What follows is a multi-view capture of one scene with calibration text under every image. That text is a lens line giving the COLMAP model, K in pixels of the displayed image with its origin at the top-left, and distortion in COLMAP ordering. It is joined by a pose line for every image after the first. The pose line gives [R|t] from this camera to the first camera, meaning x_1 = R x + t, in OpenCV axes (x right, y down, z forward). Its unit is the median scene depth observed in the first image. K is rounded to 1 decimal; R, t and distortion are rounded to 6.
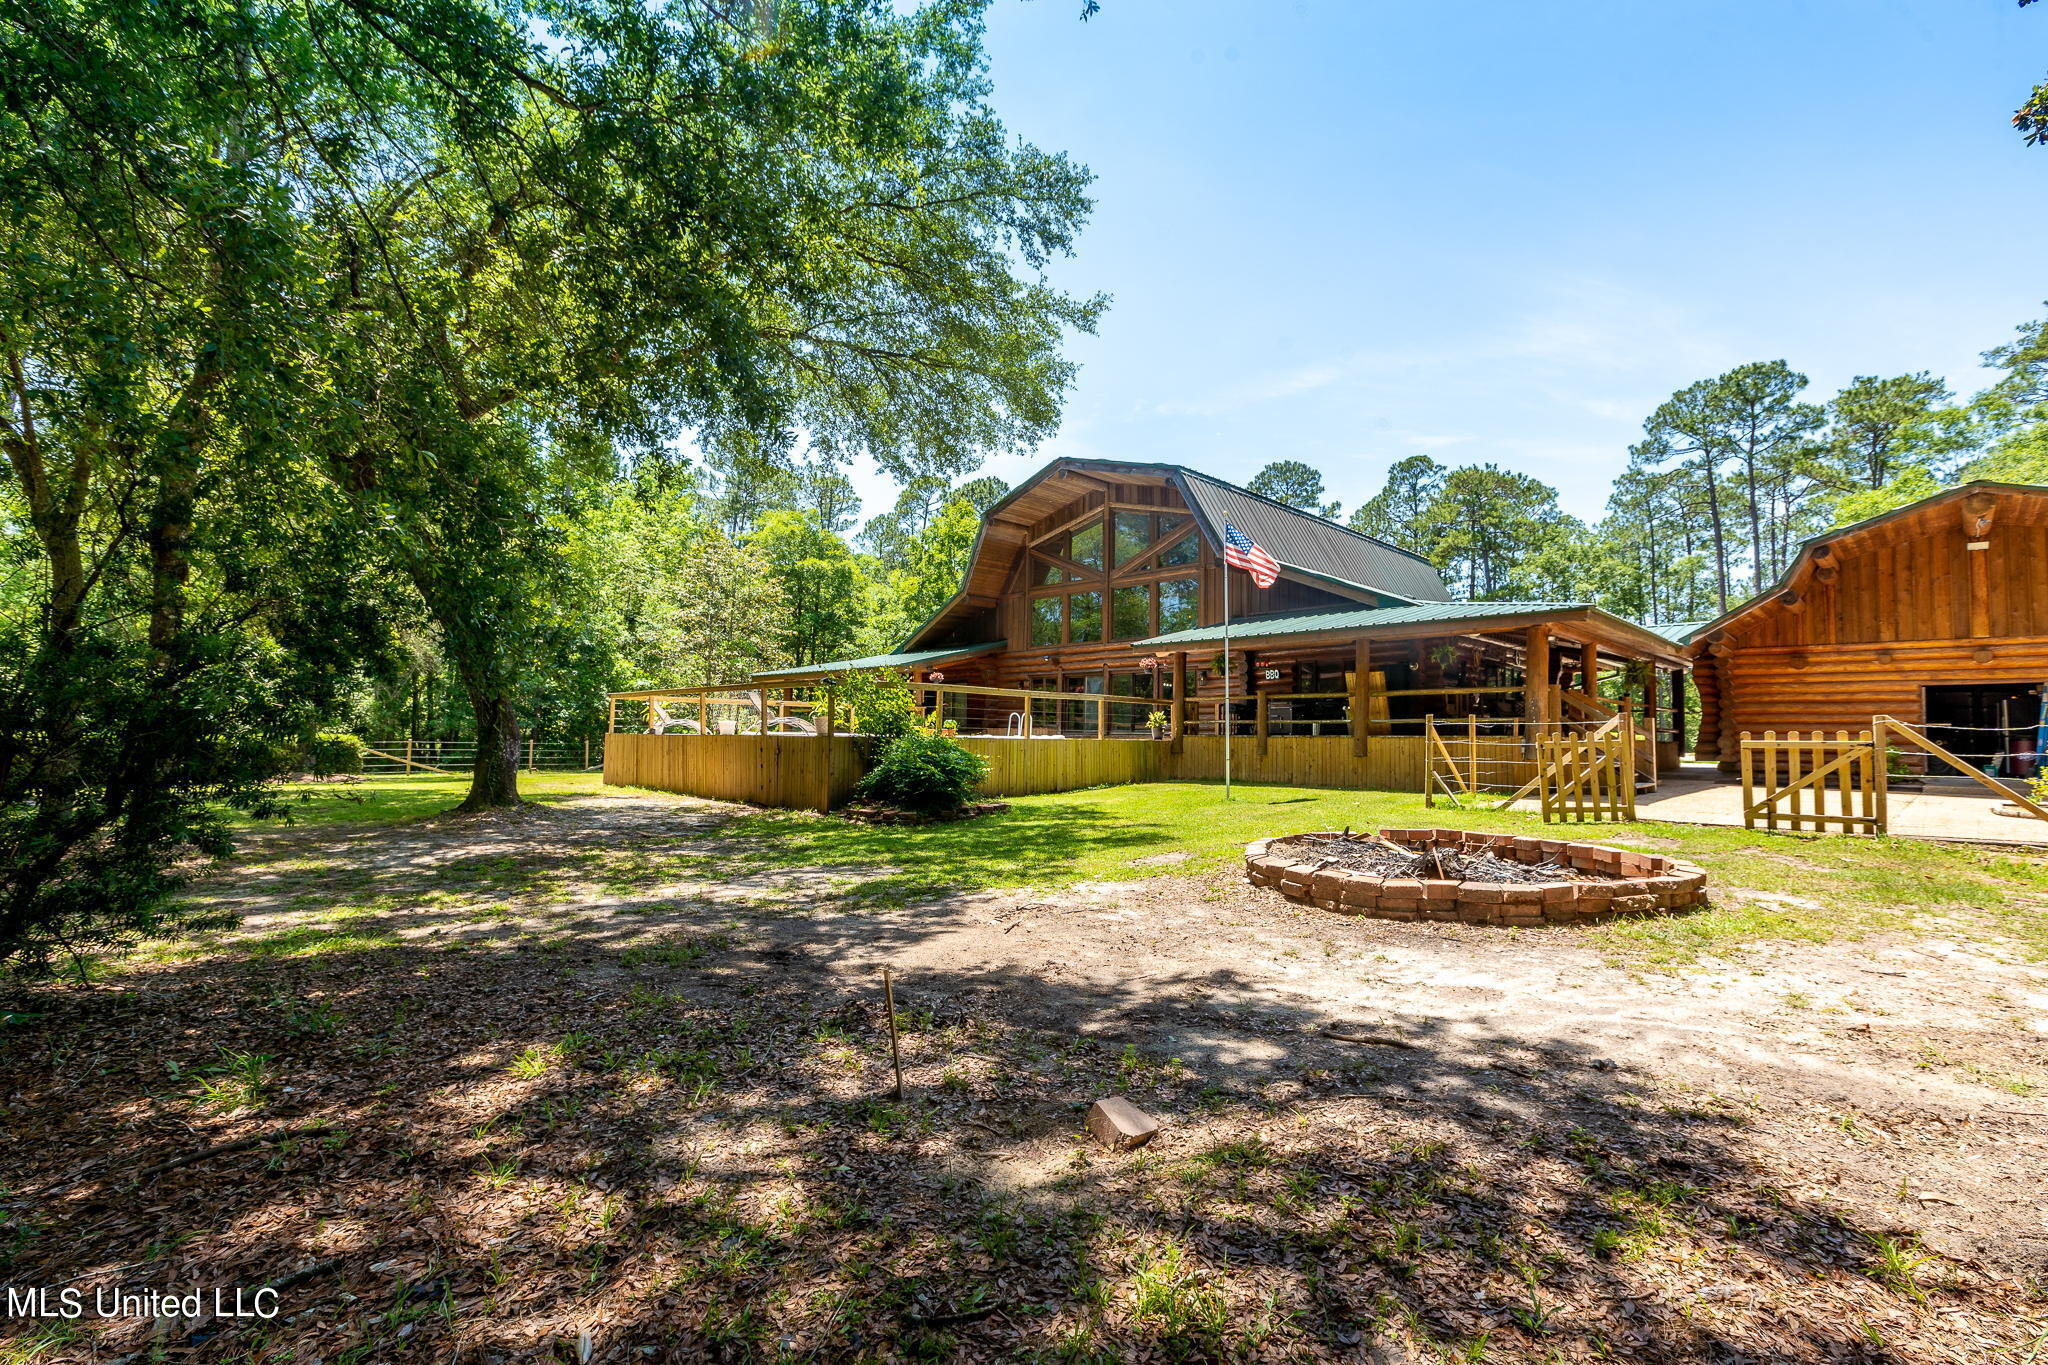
lens RADIAL K [[924.1, 0, 1026.5], [0, 924.1, 699.3], [0, 0, 1]] dist [-0.013975, 0.015767]
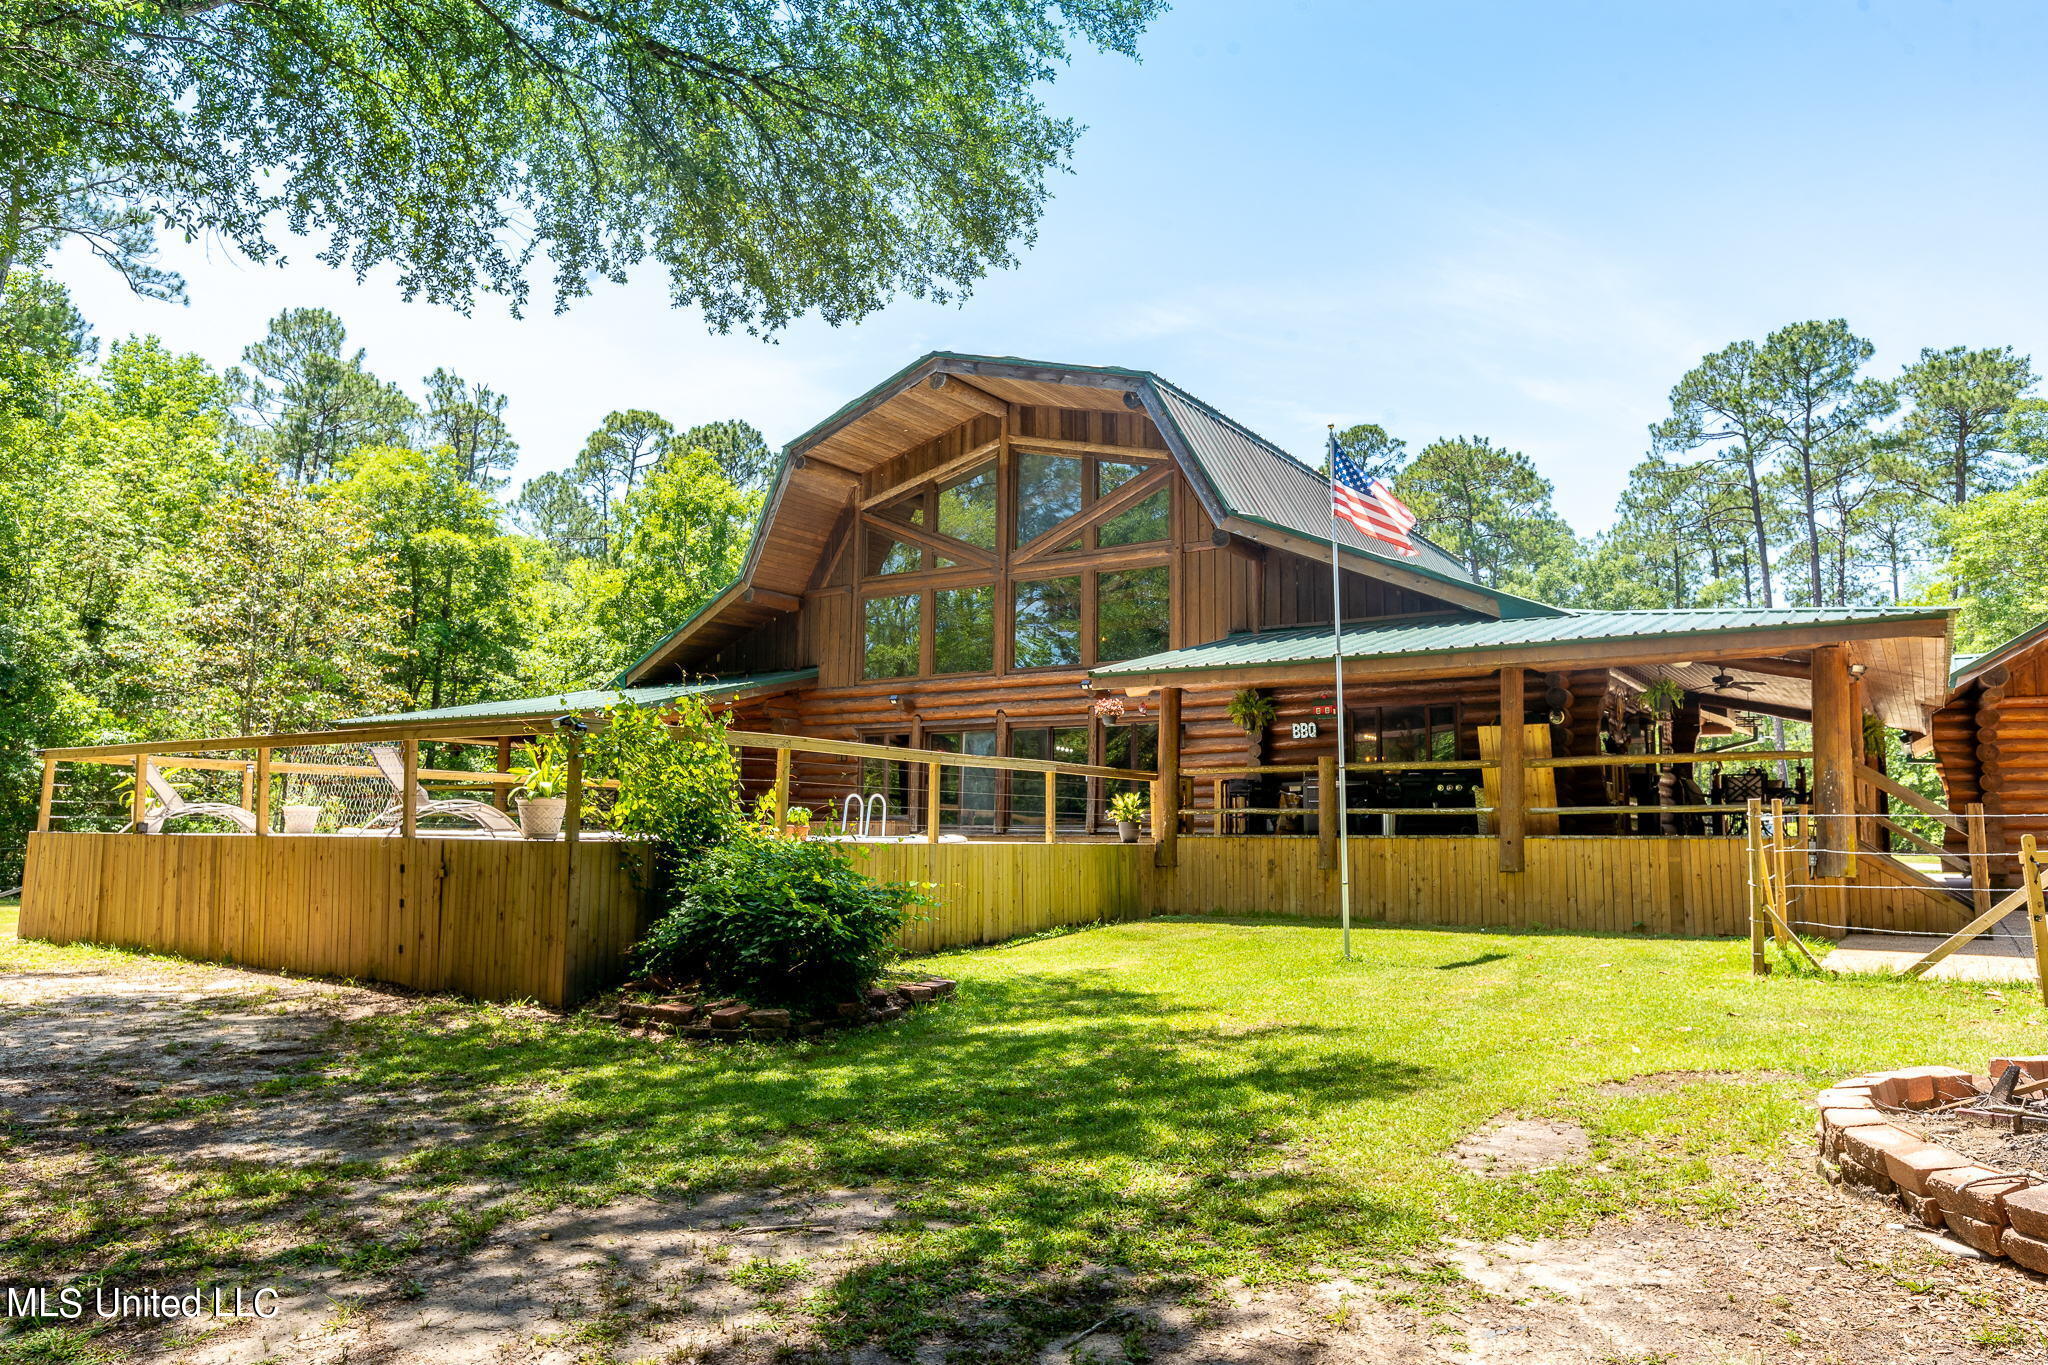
lens RADIAL K [[1378.1, 0, 1020.0], [0, 1378.1, 694.6], [0, 0, 1]] dist [-0.020820, 0.046650]
pose [[0.981690, 0.018425, 0.189593, -0.067116], [-0.007340, 0.998231, -0.059007, 0.003001], [-0.190345, 0.056535, 0.980088, 0.148114]]
